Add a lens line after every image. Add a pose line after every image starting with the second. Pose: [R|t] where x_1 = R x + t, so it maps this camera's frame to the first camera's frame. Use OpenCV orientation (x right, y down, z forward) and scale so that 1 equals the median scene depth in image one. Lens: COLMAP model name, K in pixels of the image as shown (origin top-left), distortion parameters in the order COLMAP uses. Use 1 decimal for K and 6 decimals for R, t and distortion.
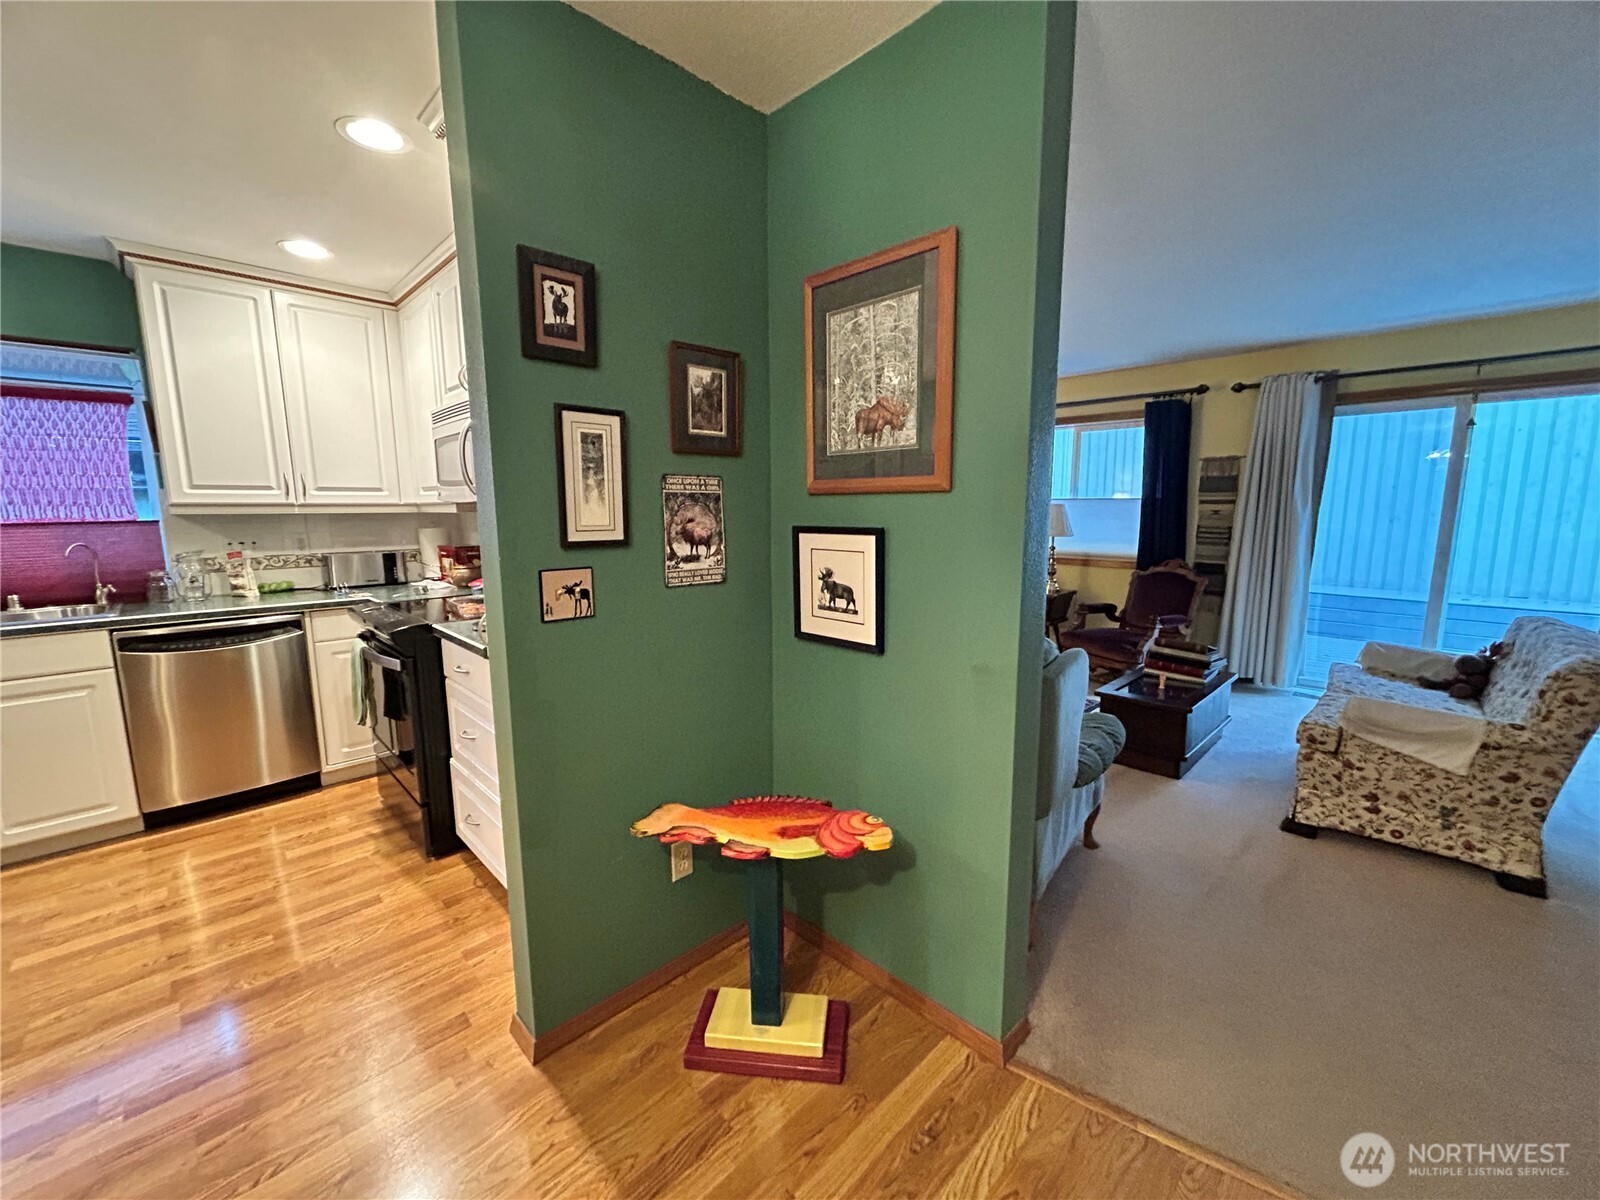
lens RADIAL K [[646.9, 0, 801.5], [0, 646.9, 604.1], [0, 0, 1]] dist [0.000499, -0.000708]
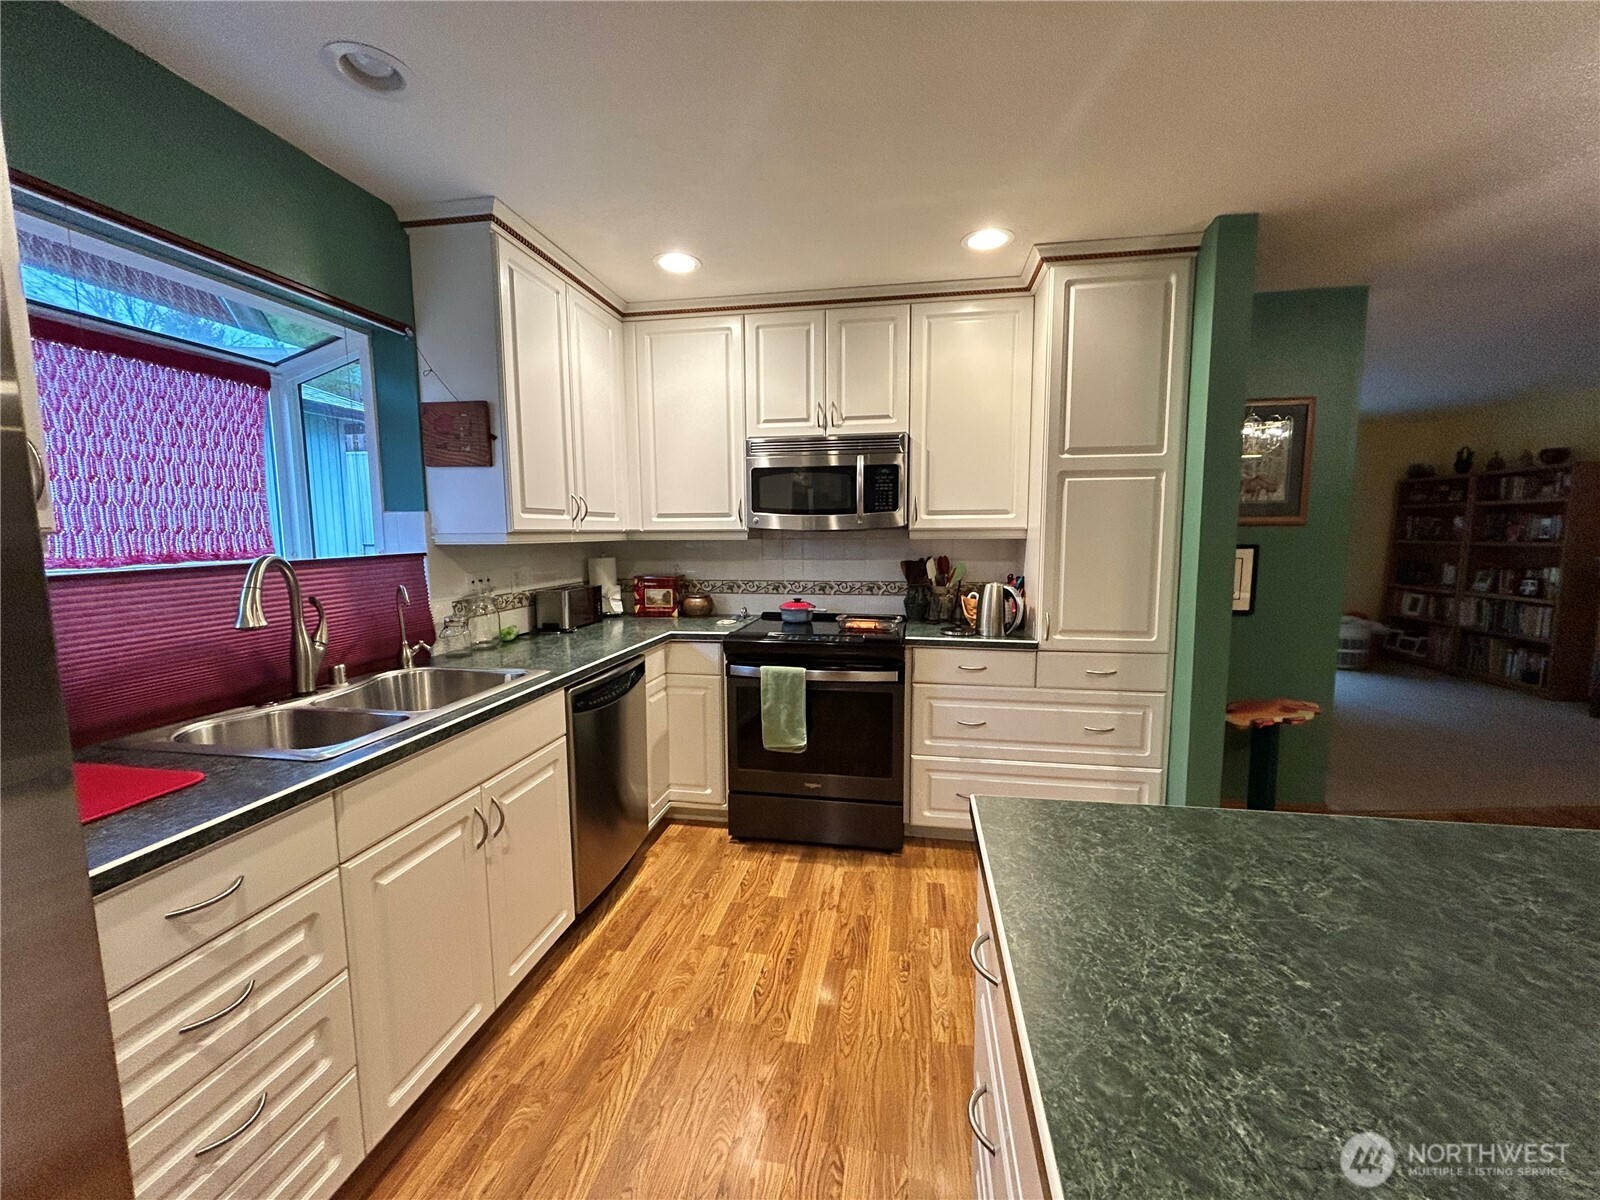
lens RADIAL K [[646.9, 0, 800.3], [0, 646.9, 601.8], [0, 0, 1]] dist [0.000499, -0.000708]
pose [[0.814032, -0.063120, 0.577380, -1.088382], [0.088256, 0.995977, -0.015547, -0.023351], [-0.574076, 0.063613, 0.816328, 0.143769]]
